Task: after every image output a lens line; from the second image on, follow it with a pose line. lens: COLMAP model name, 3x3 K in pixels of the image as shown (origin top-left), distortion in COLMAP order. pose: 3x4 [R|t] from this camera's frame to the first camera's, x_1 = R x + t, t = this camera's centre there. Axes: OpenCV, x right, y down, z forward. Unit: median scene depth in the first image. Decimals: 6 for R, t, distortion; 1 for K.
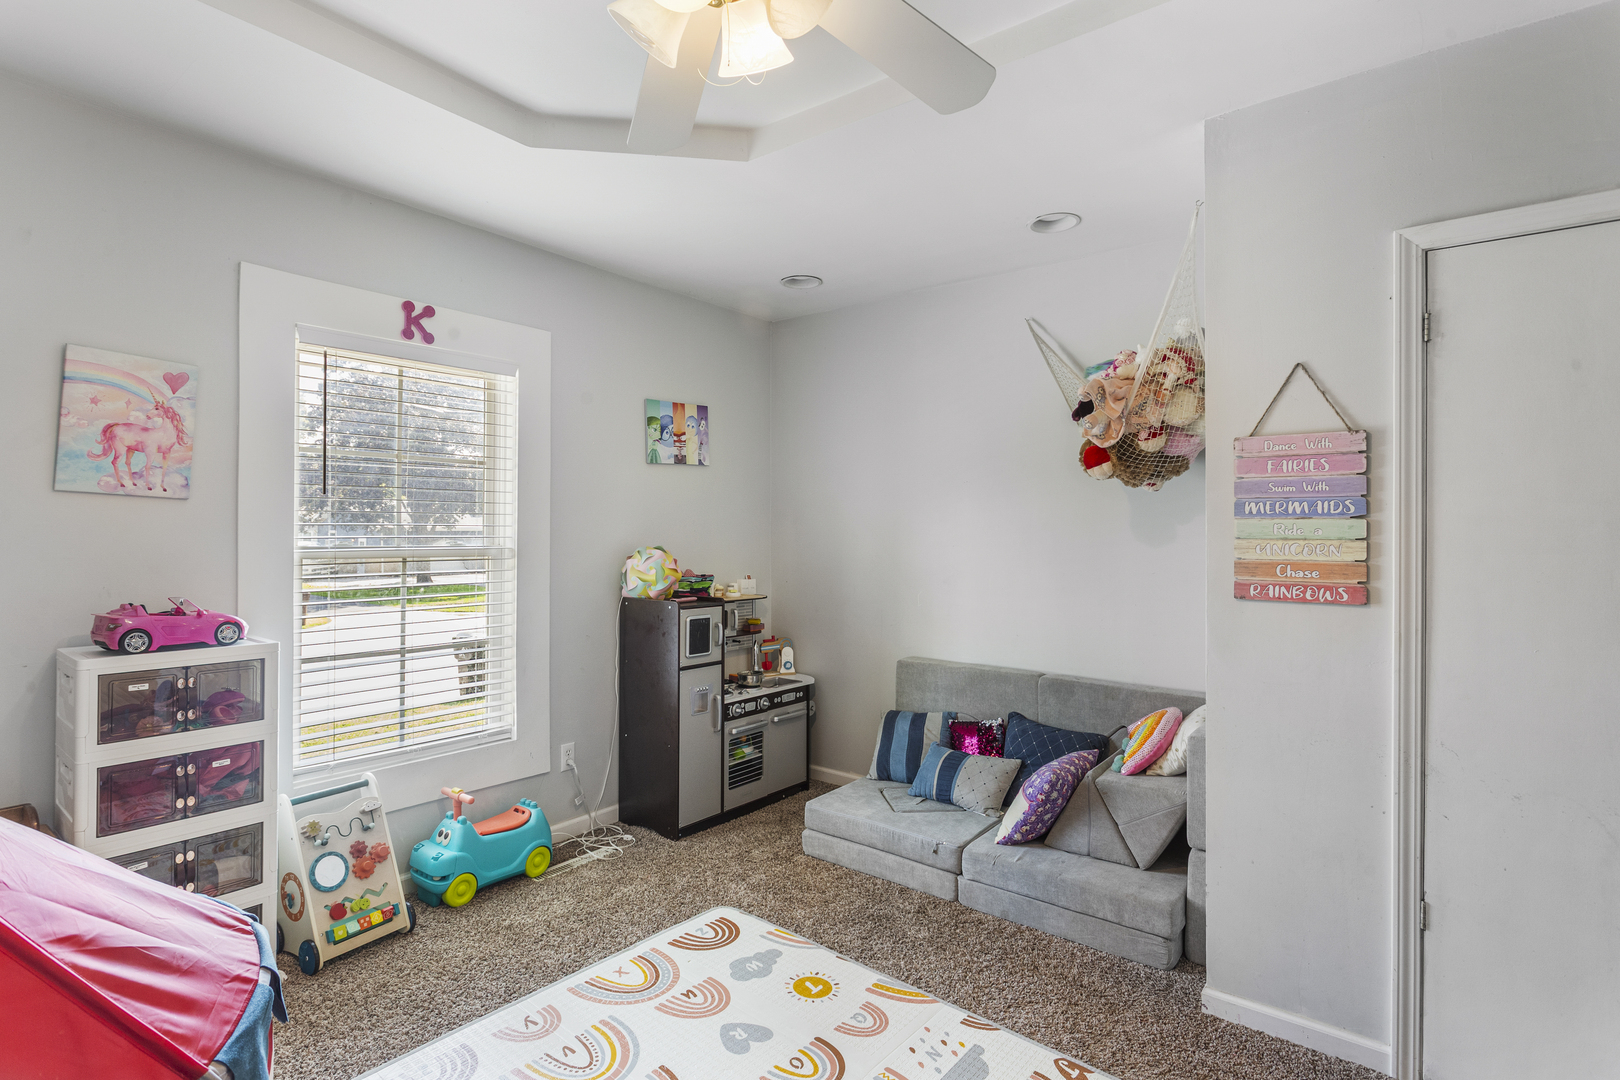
lens RADIAL K [[796.9, 0, 810.0], [0, 796.9, 540.0], [0, 0, 1]] dist [-0.002085, 0.000352]
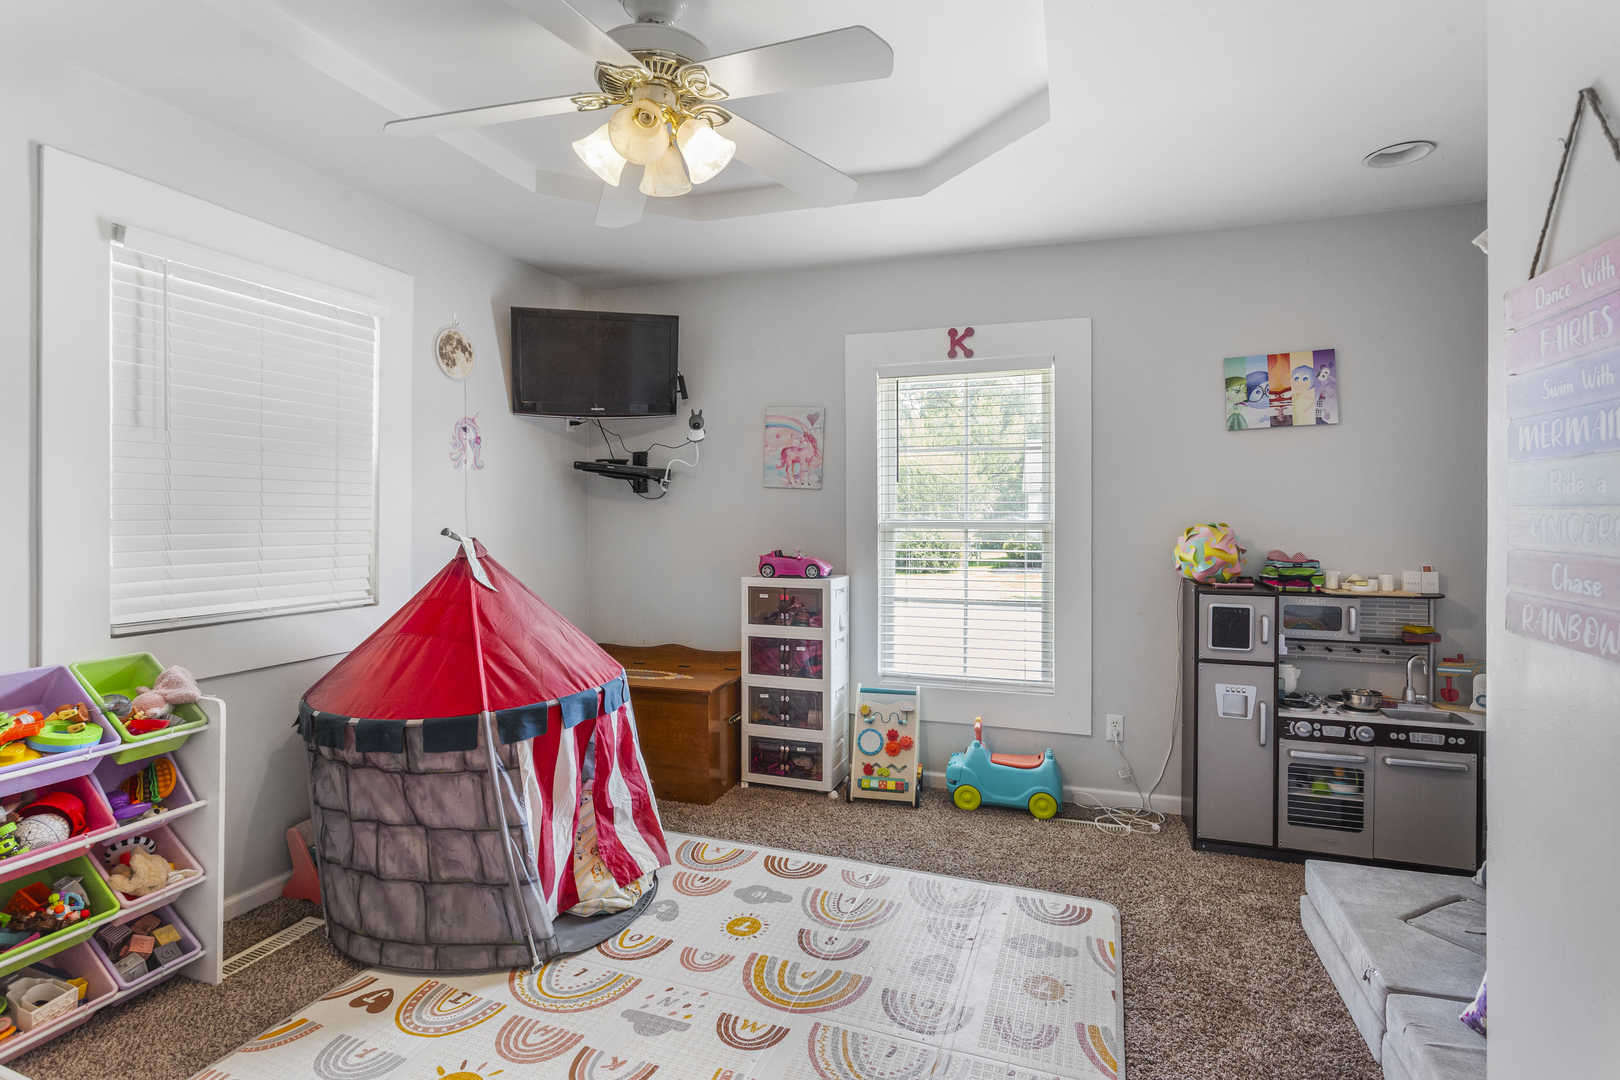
lens RADIAL K [[796.9, 0, 810.0], [0, 796.9, 540.0], [0, 0, 1]] dist [-0.002085, 0.000352]
pose [[0.355071, 0.028183, -0.934414, 0.599127], [-0.007710, 0.999600, 0.027220, 0.006656], [0.934807, -0.002461, 0.355146, 0.318870]]
